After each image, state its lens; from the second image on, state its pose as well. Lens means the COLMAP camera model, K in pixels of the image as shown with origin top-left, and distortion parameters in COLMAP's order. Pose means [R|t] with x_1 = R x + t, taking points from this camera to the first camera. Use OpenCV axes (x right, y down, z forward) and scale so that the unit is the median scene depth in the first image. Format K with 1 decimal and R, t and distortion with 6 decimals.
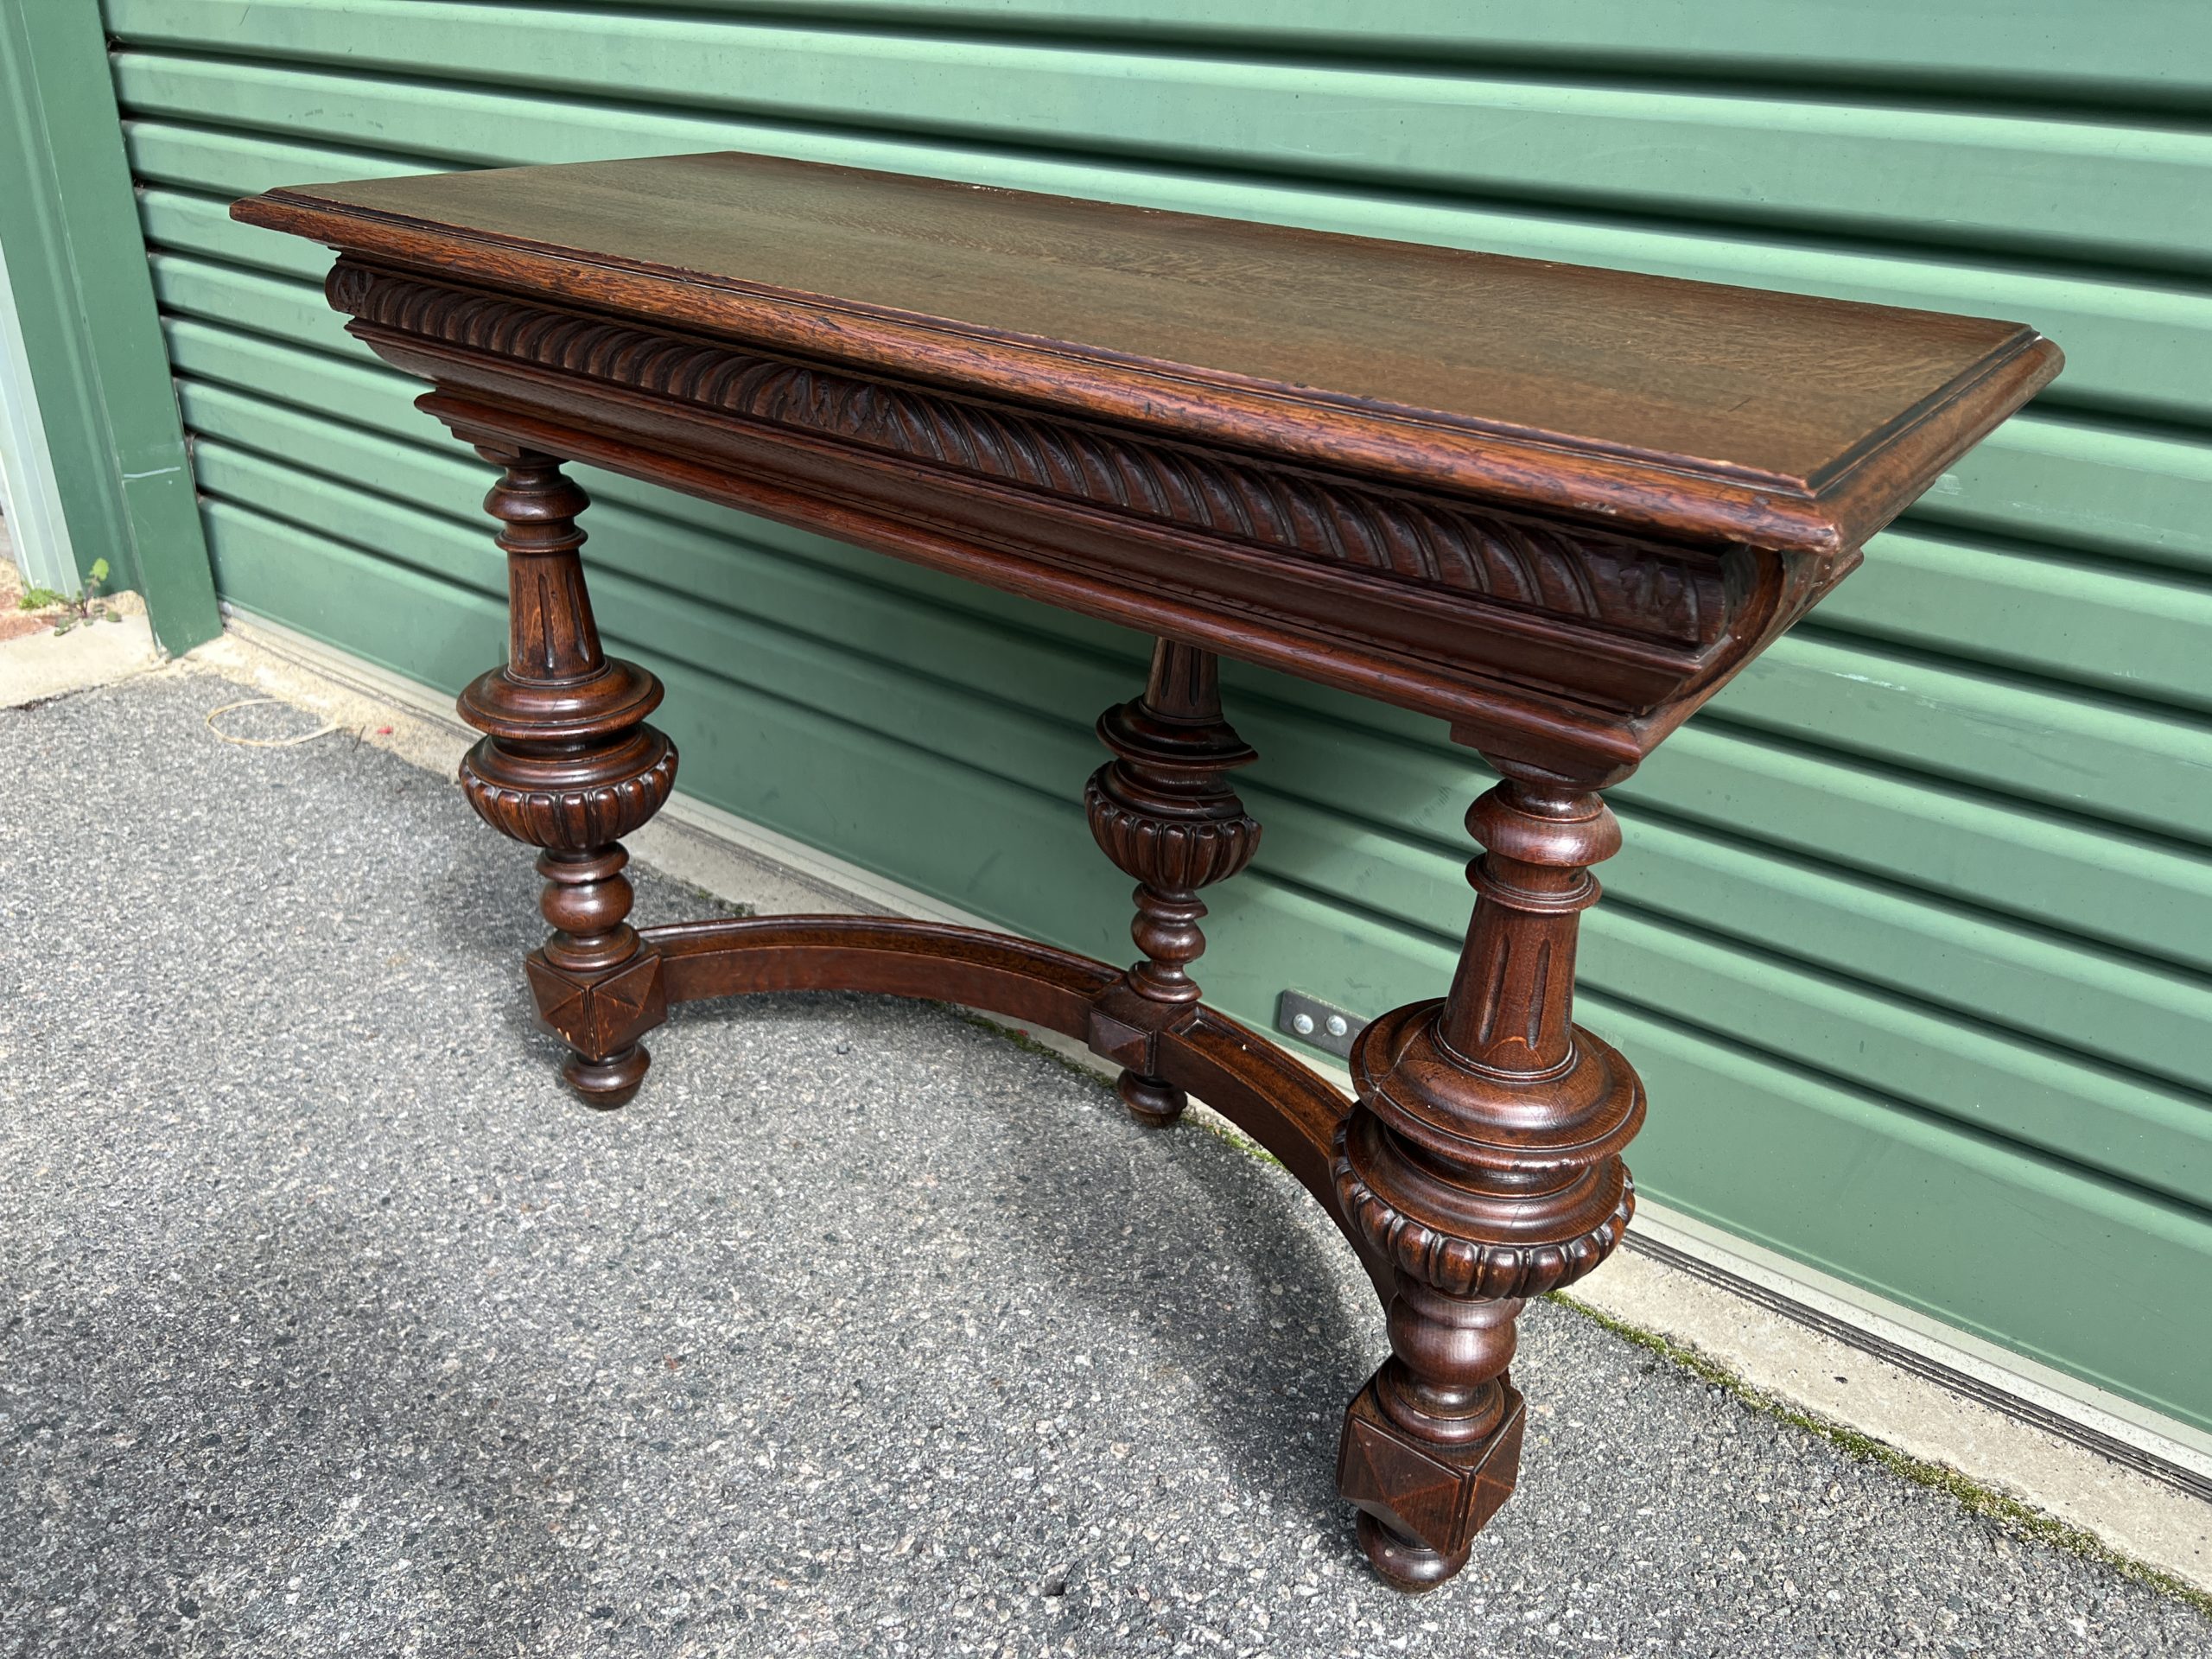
lens RADIAL K [[1682.6, 0, 1092.8], [0, 1682.6, 833.5], [0, 0, 1]] dist [0.028419, -0.021723]
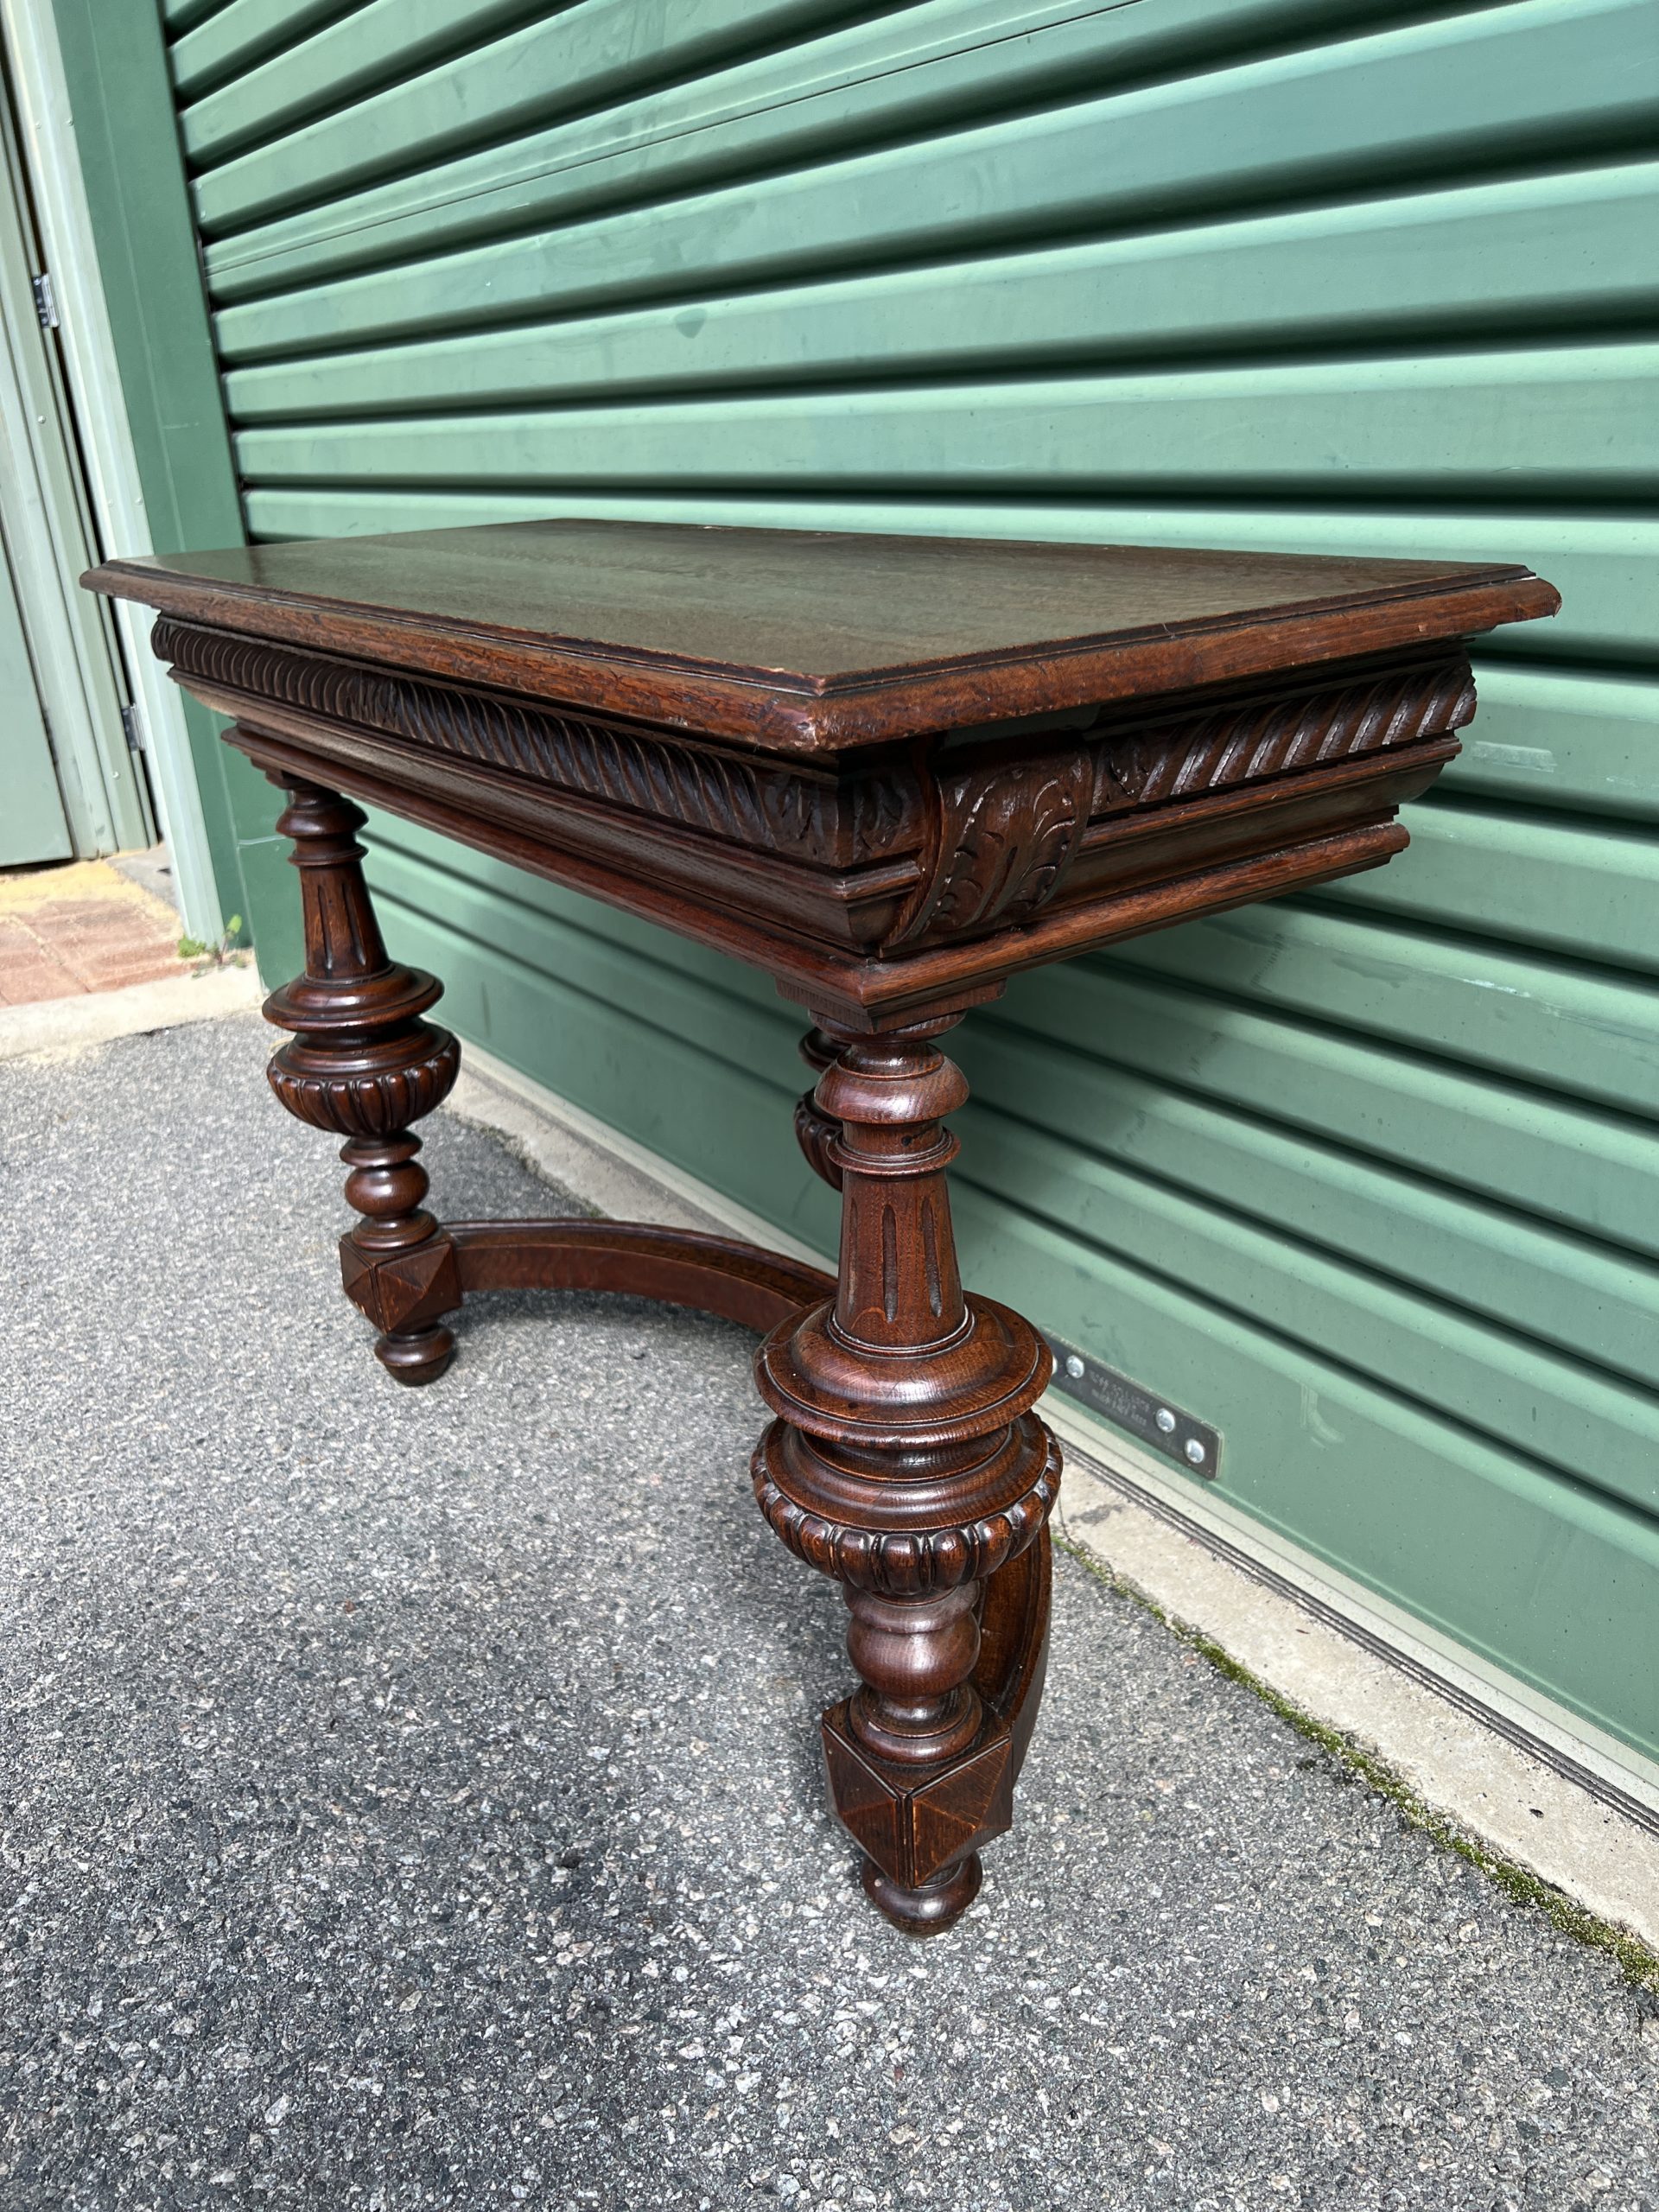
lens RADIAL K [[1682.6, 0, 839.0], [0, 1682.6, 1113.1], [0, 0, 1]] dist [0.028419, -0.021723]
pose [[0.948455, 0.042077, -0.314105, 0.358647], [-0.066684, 0.995454, -0.068005, 0.051627], [0.309816, 0.085446, 0.946949, 0.049152]]
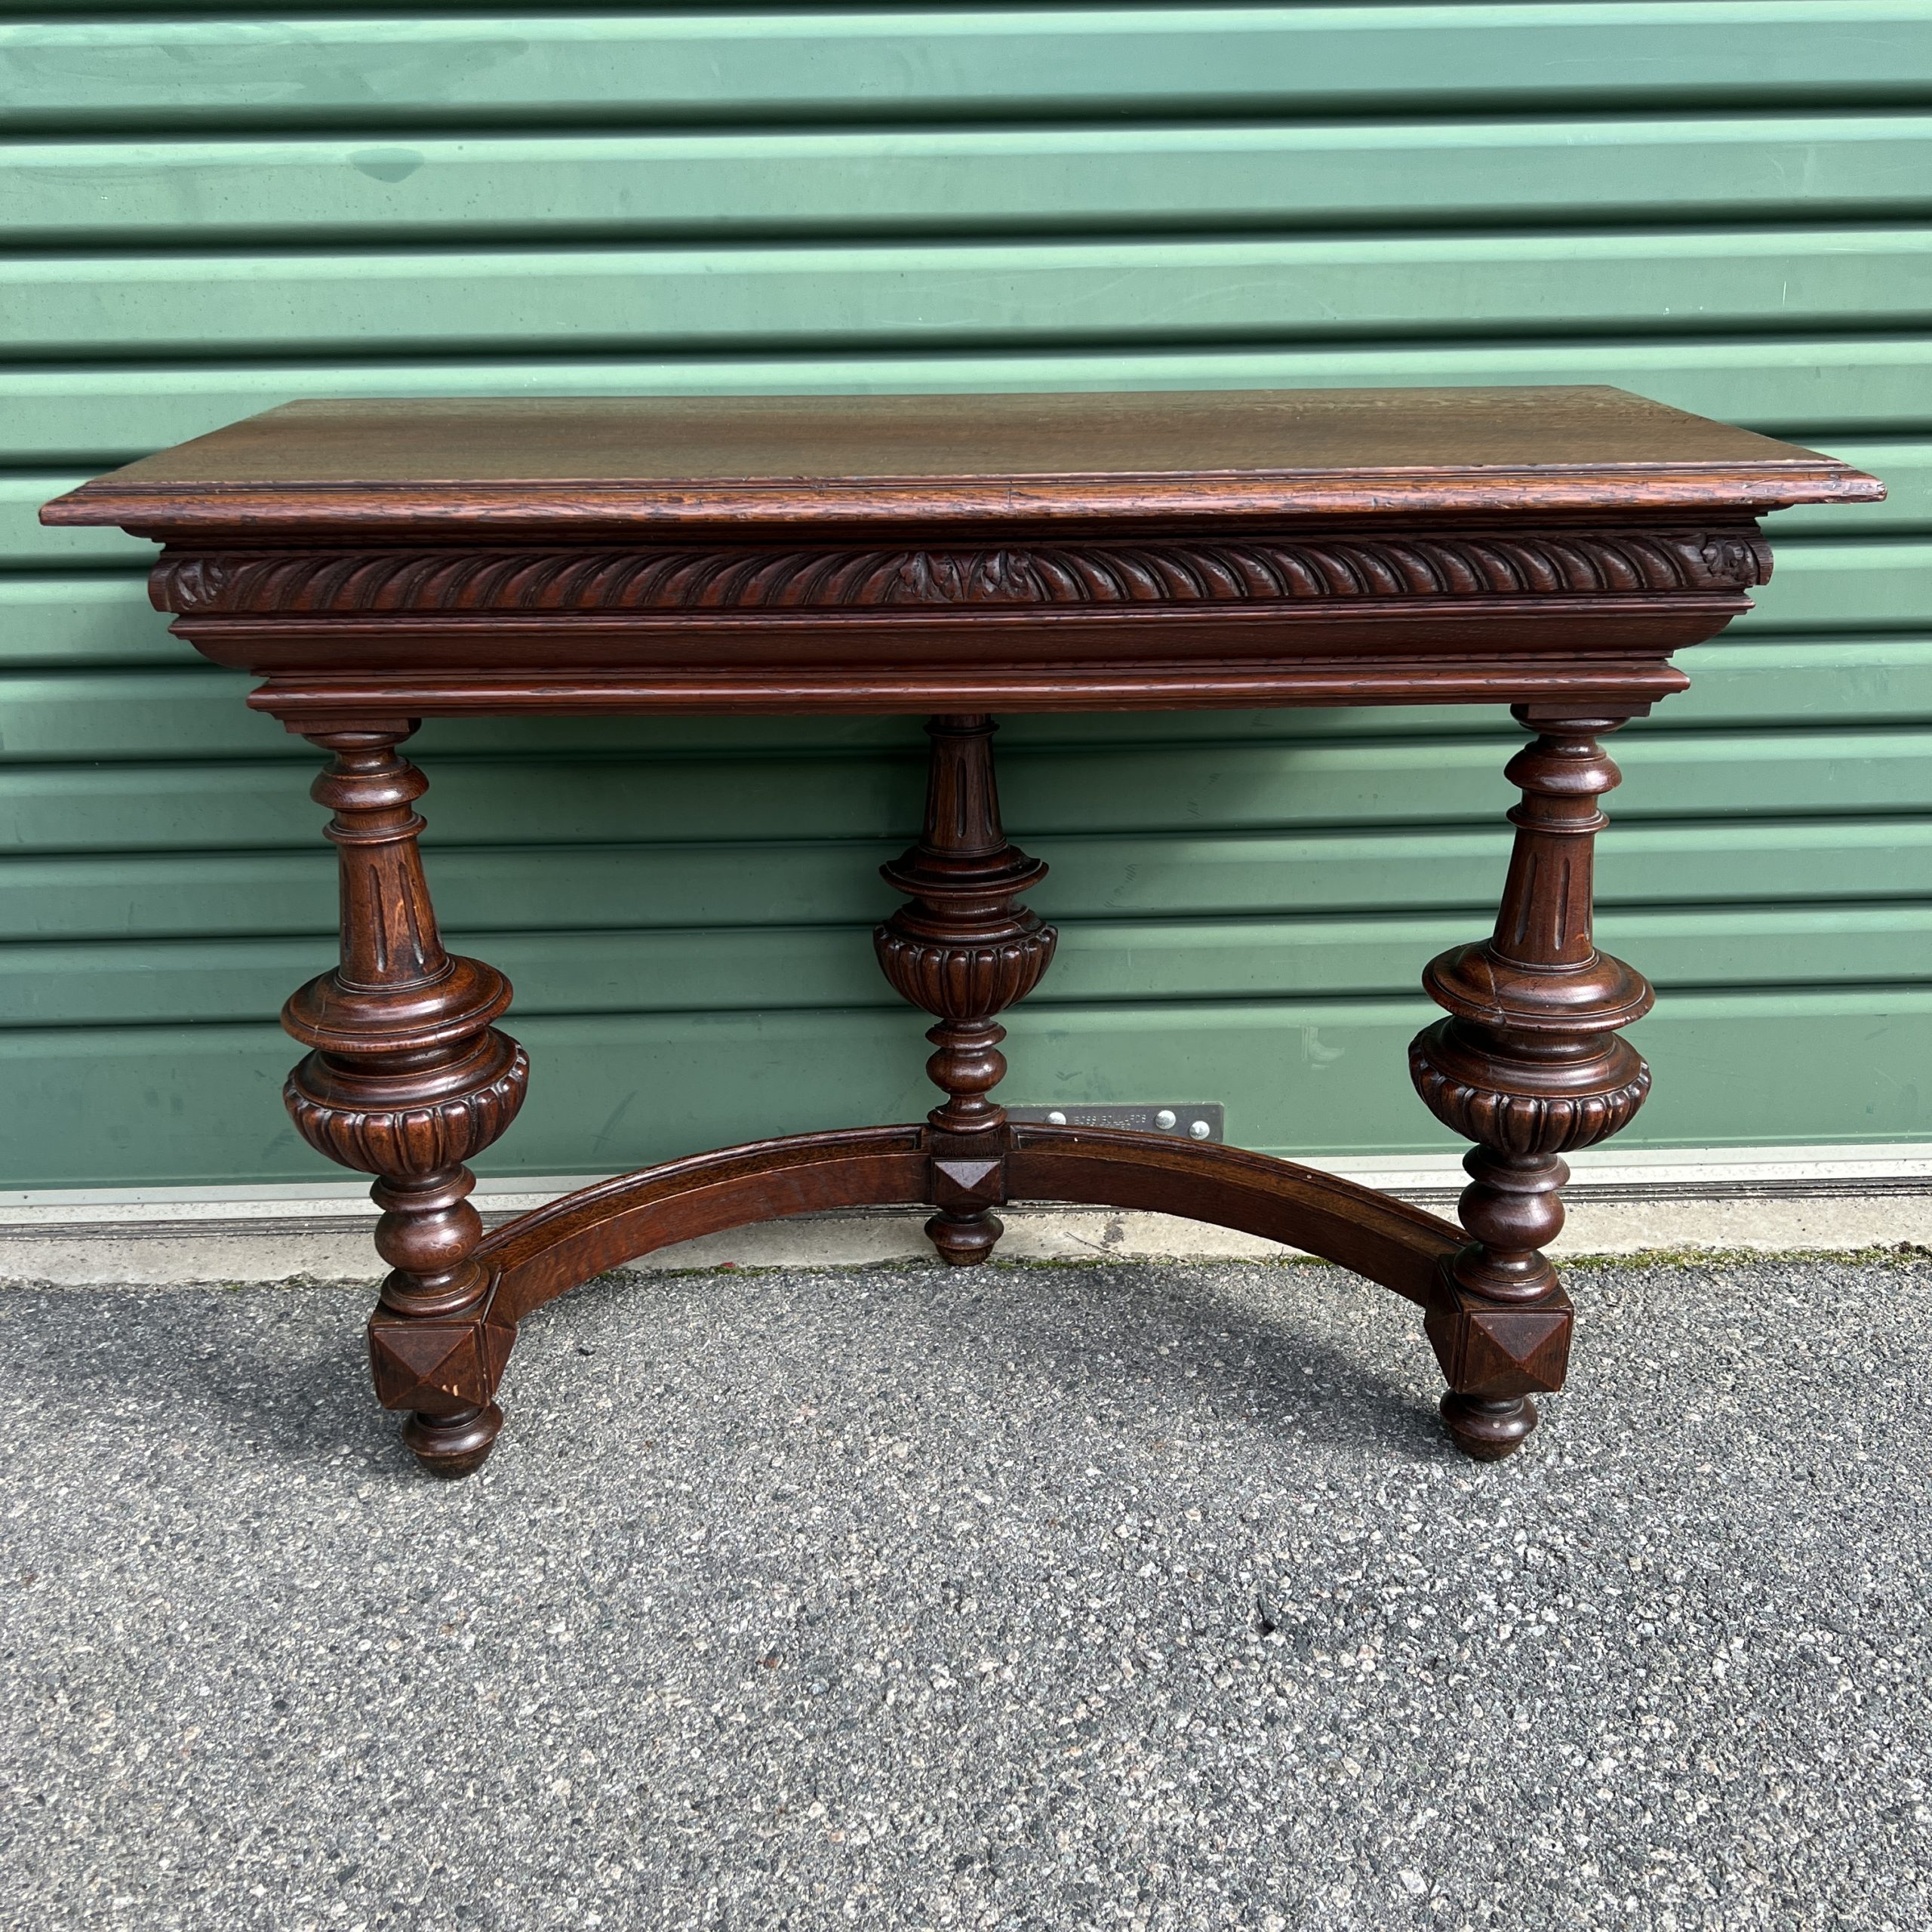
lens RADIAL K [[1939.2, 0, 952.2], [0, 1939.2, 958.1], [0, 0, 1]] dist [0.056218, -0.071157]
pose [[0.789783, -0.287496, 0.541839, -0.615587], [0.318240, 0.947219, 0.038722, -0.058258], [-0.524373, 0.141853, 0.839590, -0.000863]]
